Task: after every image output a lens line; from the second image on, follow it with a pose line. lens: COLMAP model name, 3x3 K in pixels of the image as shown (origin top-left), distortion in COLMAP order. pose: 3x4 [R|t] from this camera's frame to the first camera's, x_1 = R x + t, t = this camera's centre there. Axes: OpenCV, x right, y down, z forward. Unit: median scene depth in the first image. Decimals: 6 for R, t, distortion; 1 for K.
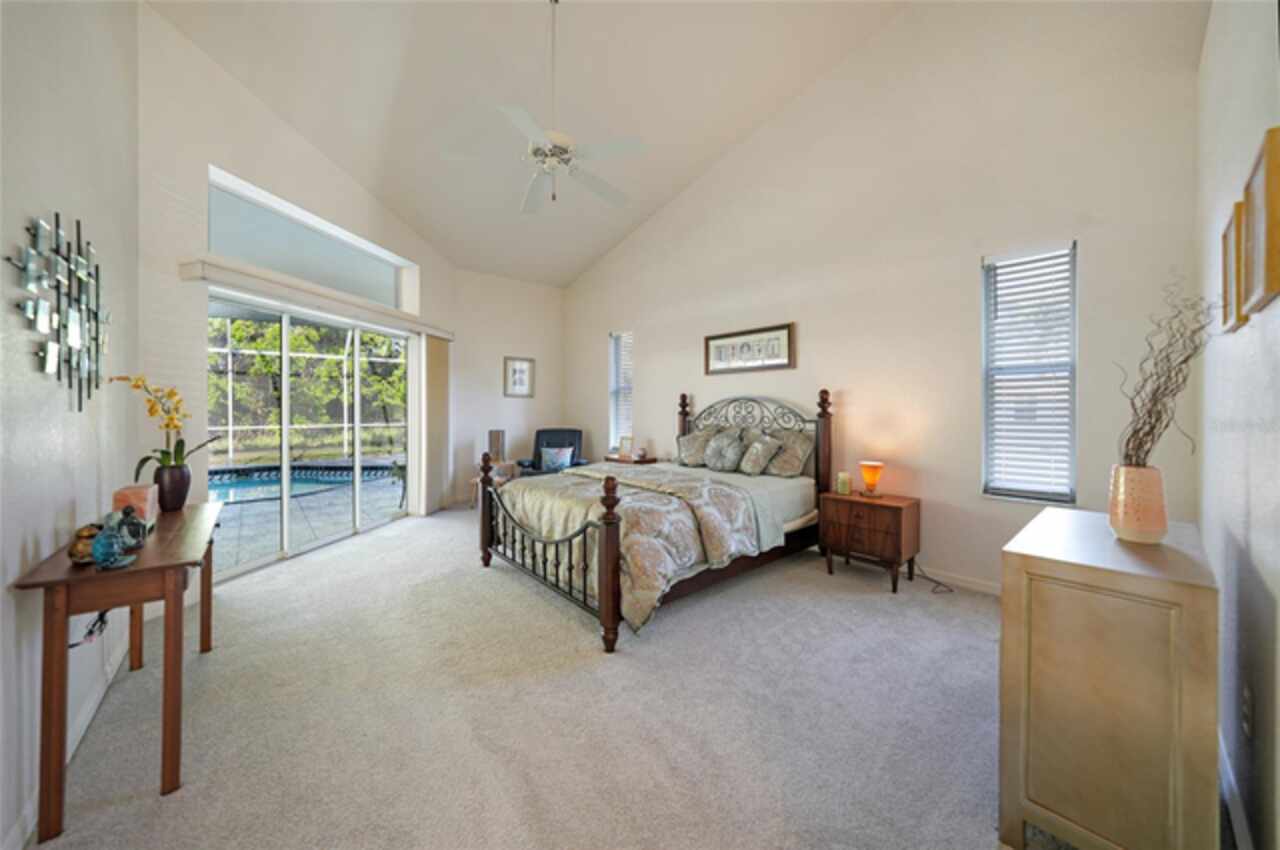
lens RADIAL K [[454.4, 0, 627.1], [0, 454.4, 420.5], [0, 0, 1]] dist [-0.000594, -0.000025]
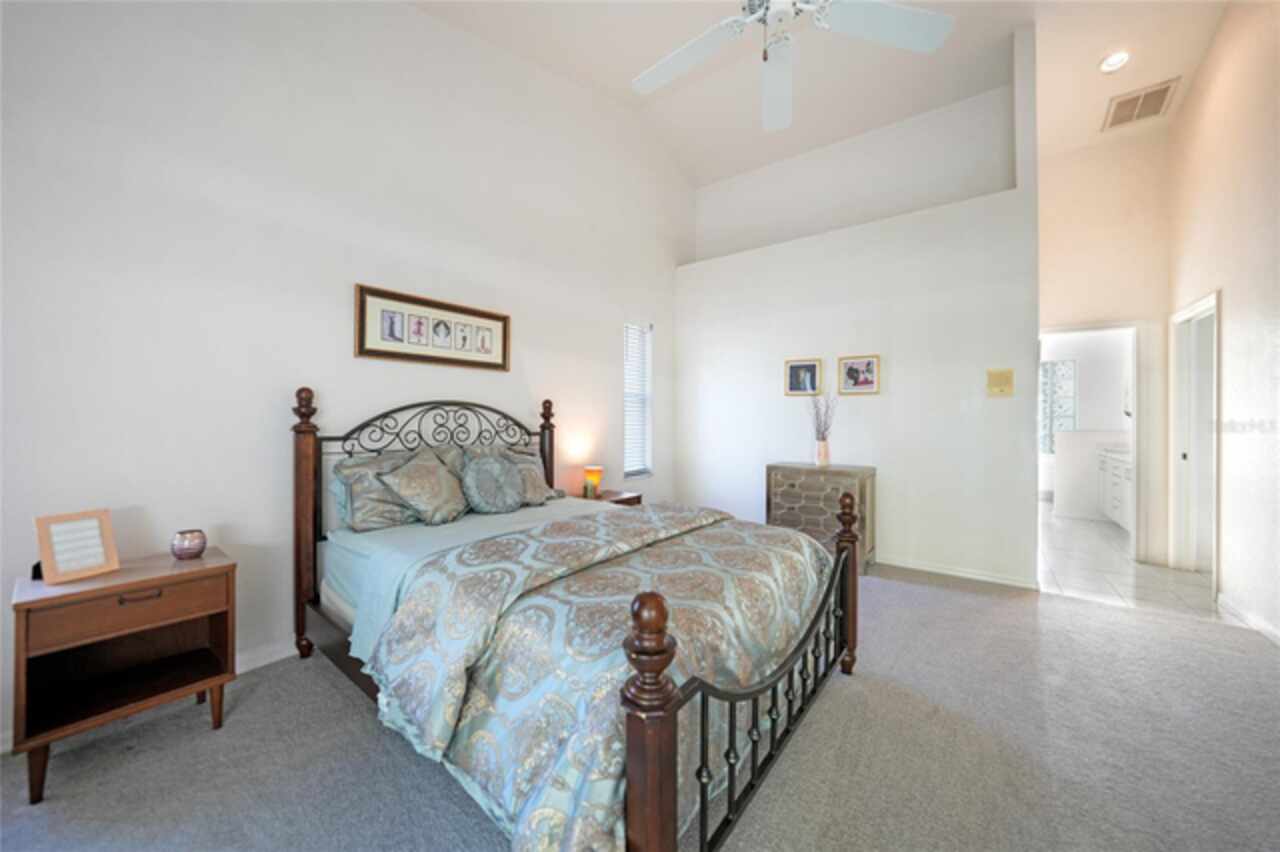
lens RADIAL K [[441.7, 0, 642.8], [0, 441.7, 423.4], [0, 0, 1]] dist [-0.018674, 0.000065]
pose [[-0.207414, -0.009832, 0.978204, -0.474086], [0.020628, 0.999683, 0.014421, -0.025910], [-0.978036, 0.023170, -0.207146, 0.925289]]
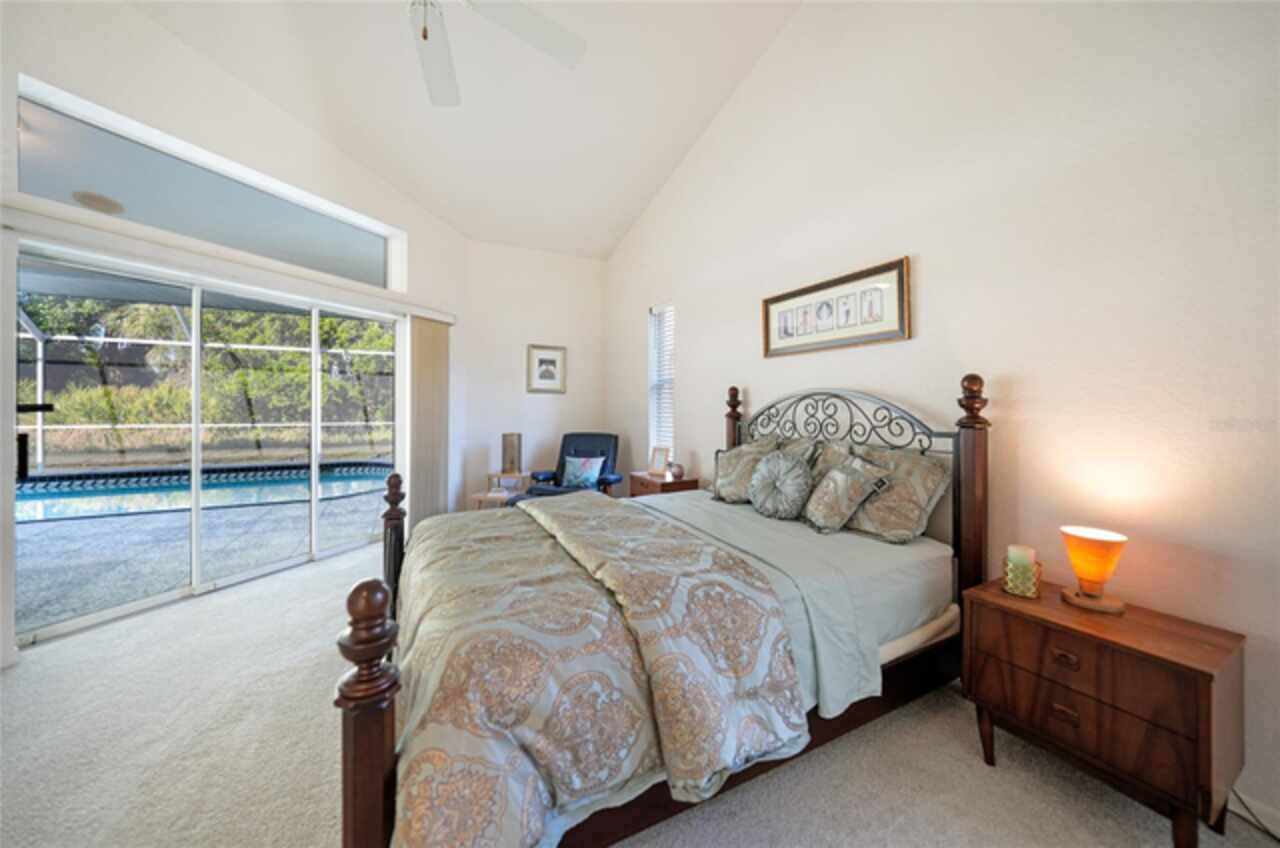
lens RADIAL K [[453.6, 0, 636.1], [0, 453.6, 408.5], [0, 0, 1]] dist [-0.019858, 0.007478]
pose [[0.976030, 0.006053, -0.217551, 0.159383], [-0.011198, 0.999686, -0.022424, -0.012345], [0.217347, 0.024322, 0.975791, 0.387359]]
